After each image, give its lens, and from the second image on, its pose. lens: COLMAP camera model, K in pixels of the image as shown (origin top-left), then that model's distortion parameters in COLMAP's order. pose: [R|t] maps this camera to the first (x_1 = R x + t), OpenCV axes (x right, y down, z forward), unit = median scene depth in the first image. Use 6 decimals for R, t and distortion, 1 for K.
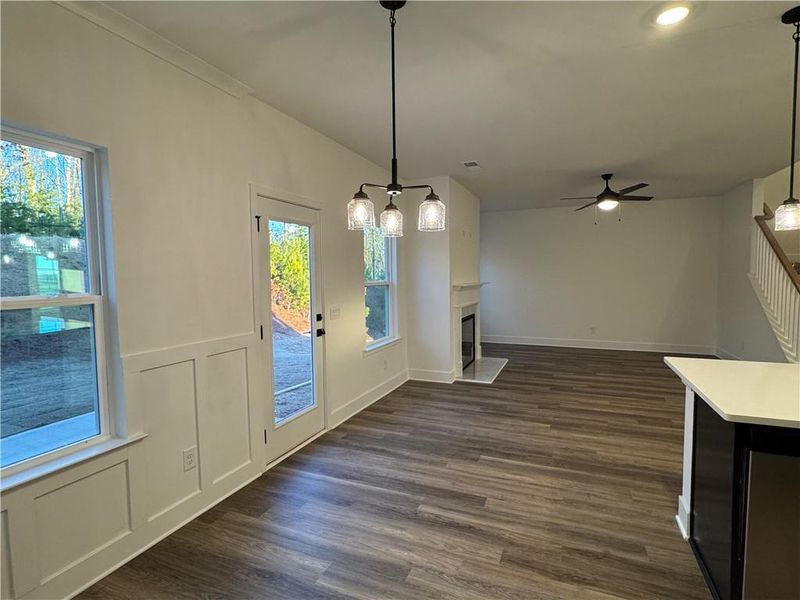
lens RADIAL K [[402.2, 0, 399.1], [0, 402.2, 297.6], [0, 0, 1]] dist [0.000789, -0.000099]
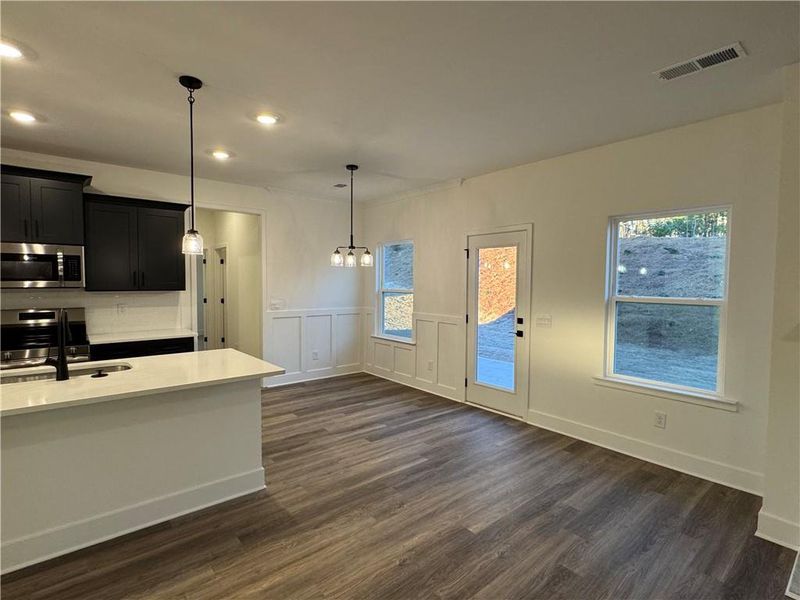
lens RADIAL K [[402.2, 0, 400.0], [0, 402.2, 299.8], [0, 0, 1]] dist [0.000789, -0.000099]
pose [[-0.452228, 0.051846, -0.890394, 1.076241], [-0.050674, 0.995203, 0.083686, -0.100397], [0.890462, 0.082965, -0.447431, 1.281028]]
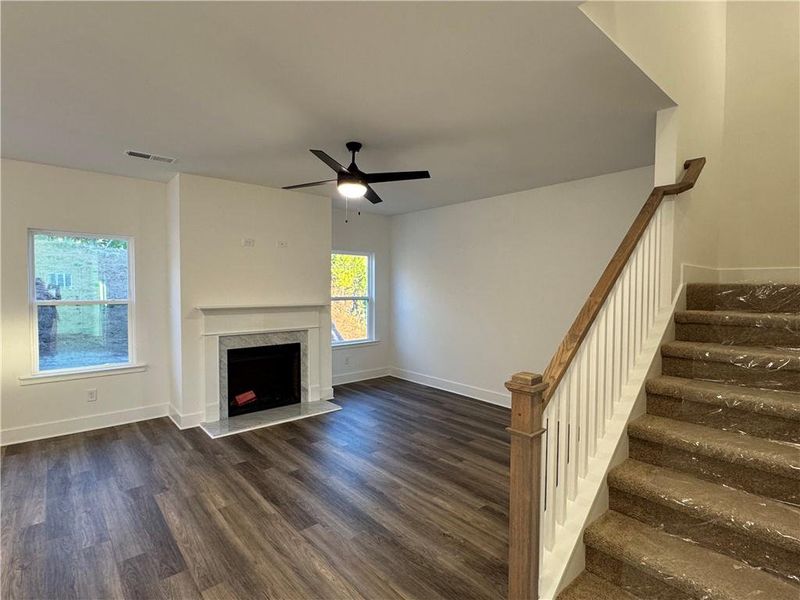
lens RADIAL K [[402.2, 0, 398.6], [0, 402.2, 299.2], [0, 0, 1]] dist [0.000789, -0.000099]
pose [[0.898851, 0.029407, -0.437267, 1.338826], [-0.039744, 0.999105, -0.014506, -0.080872], [0.436449, 0.030417, 0.899215, 0.713677]]
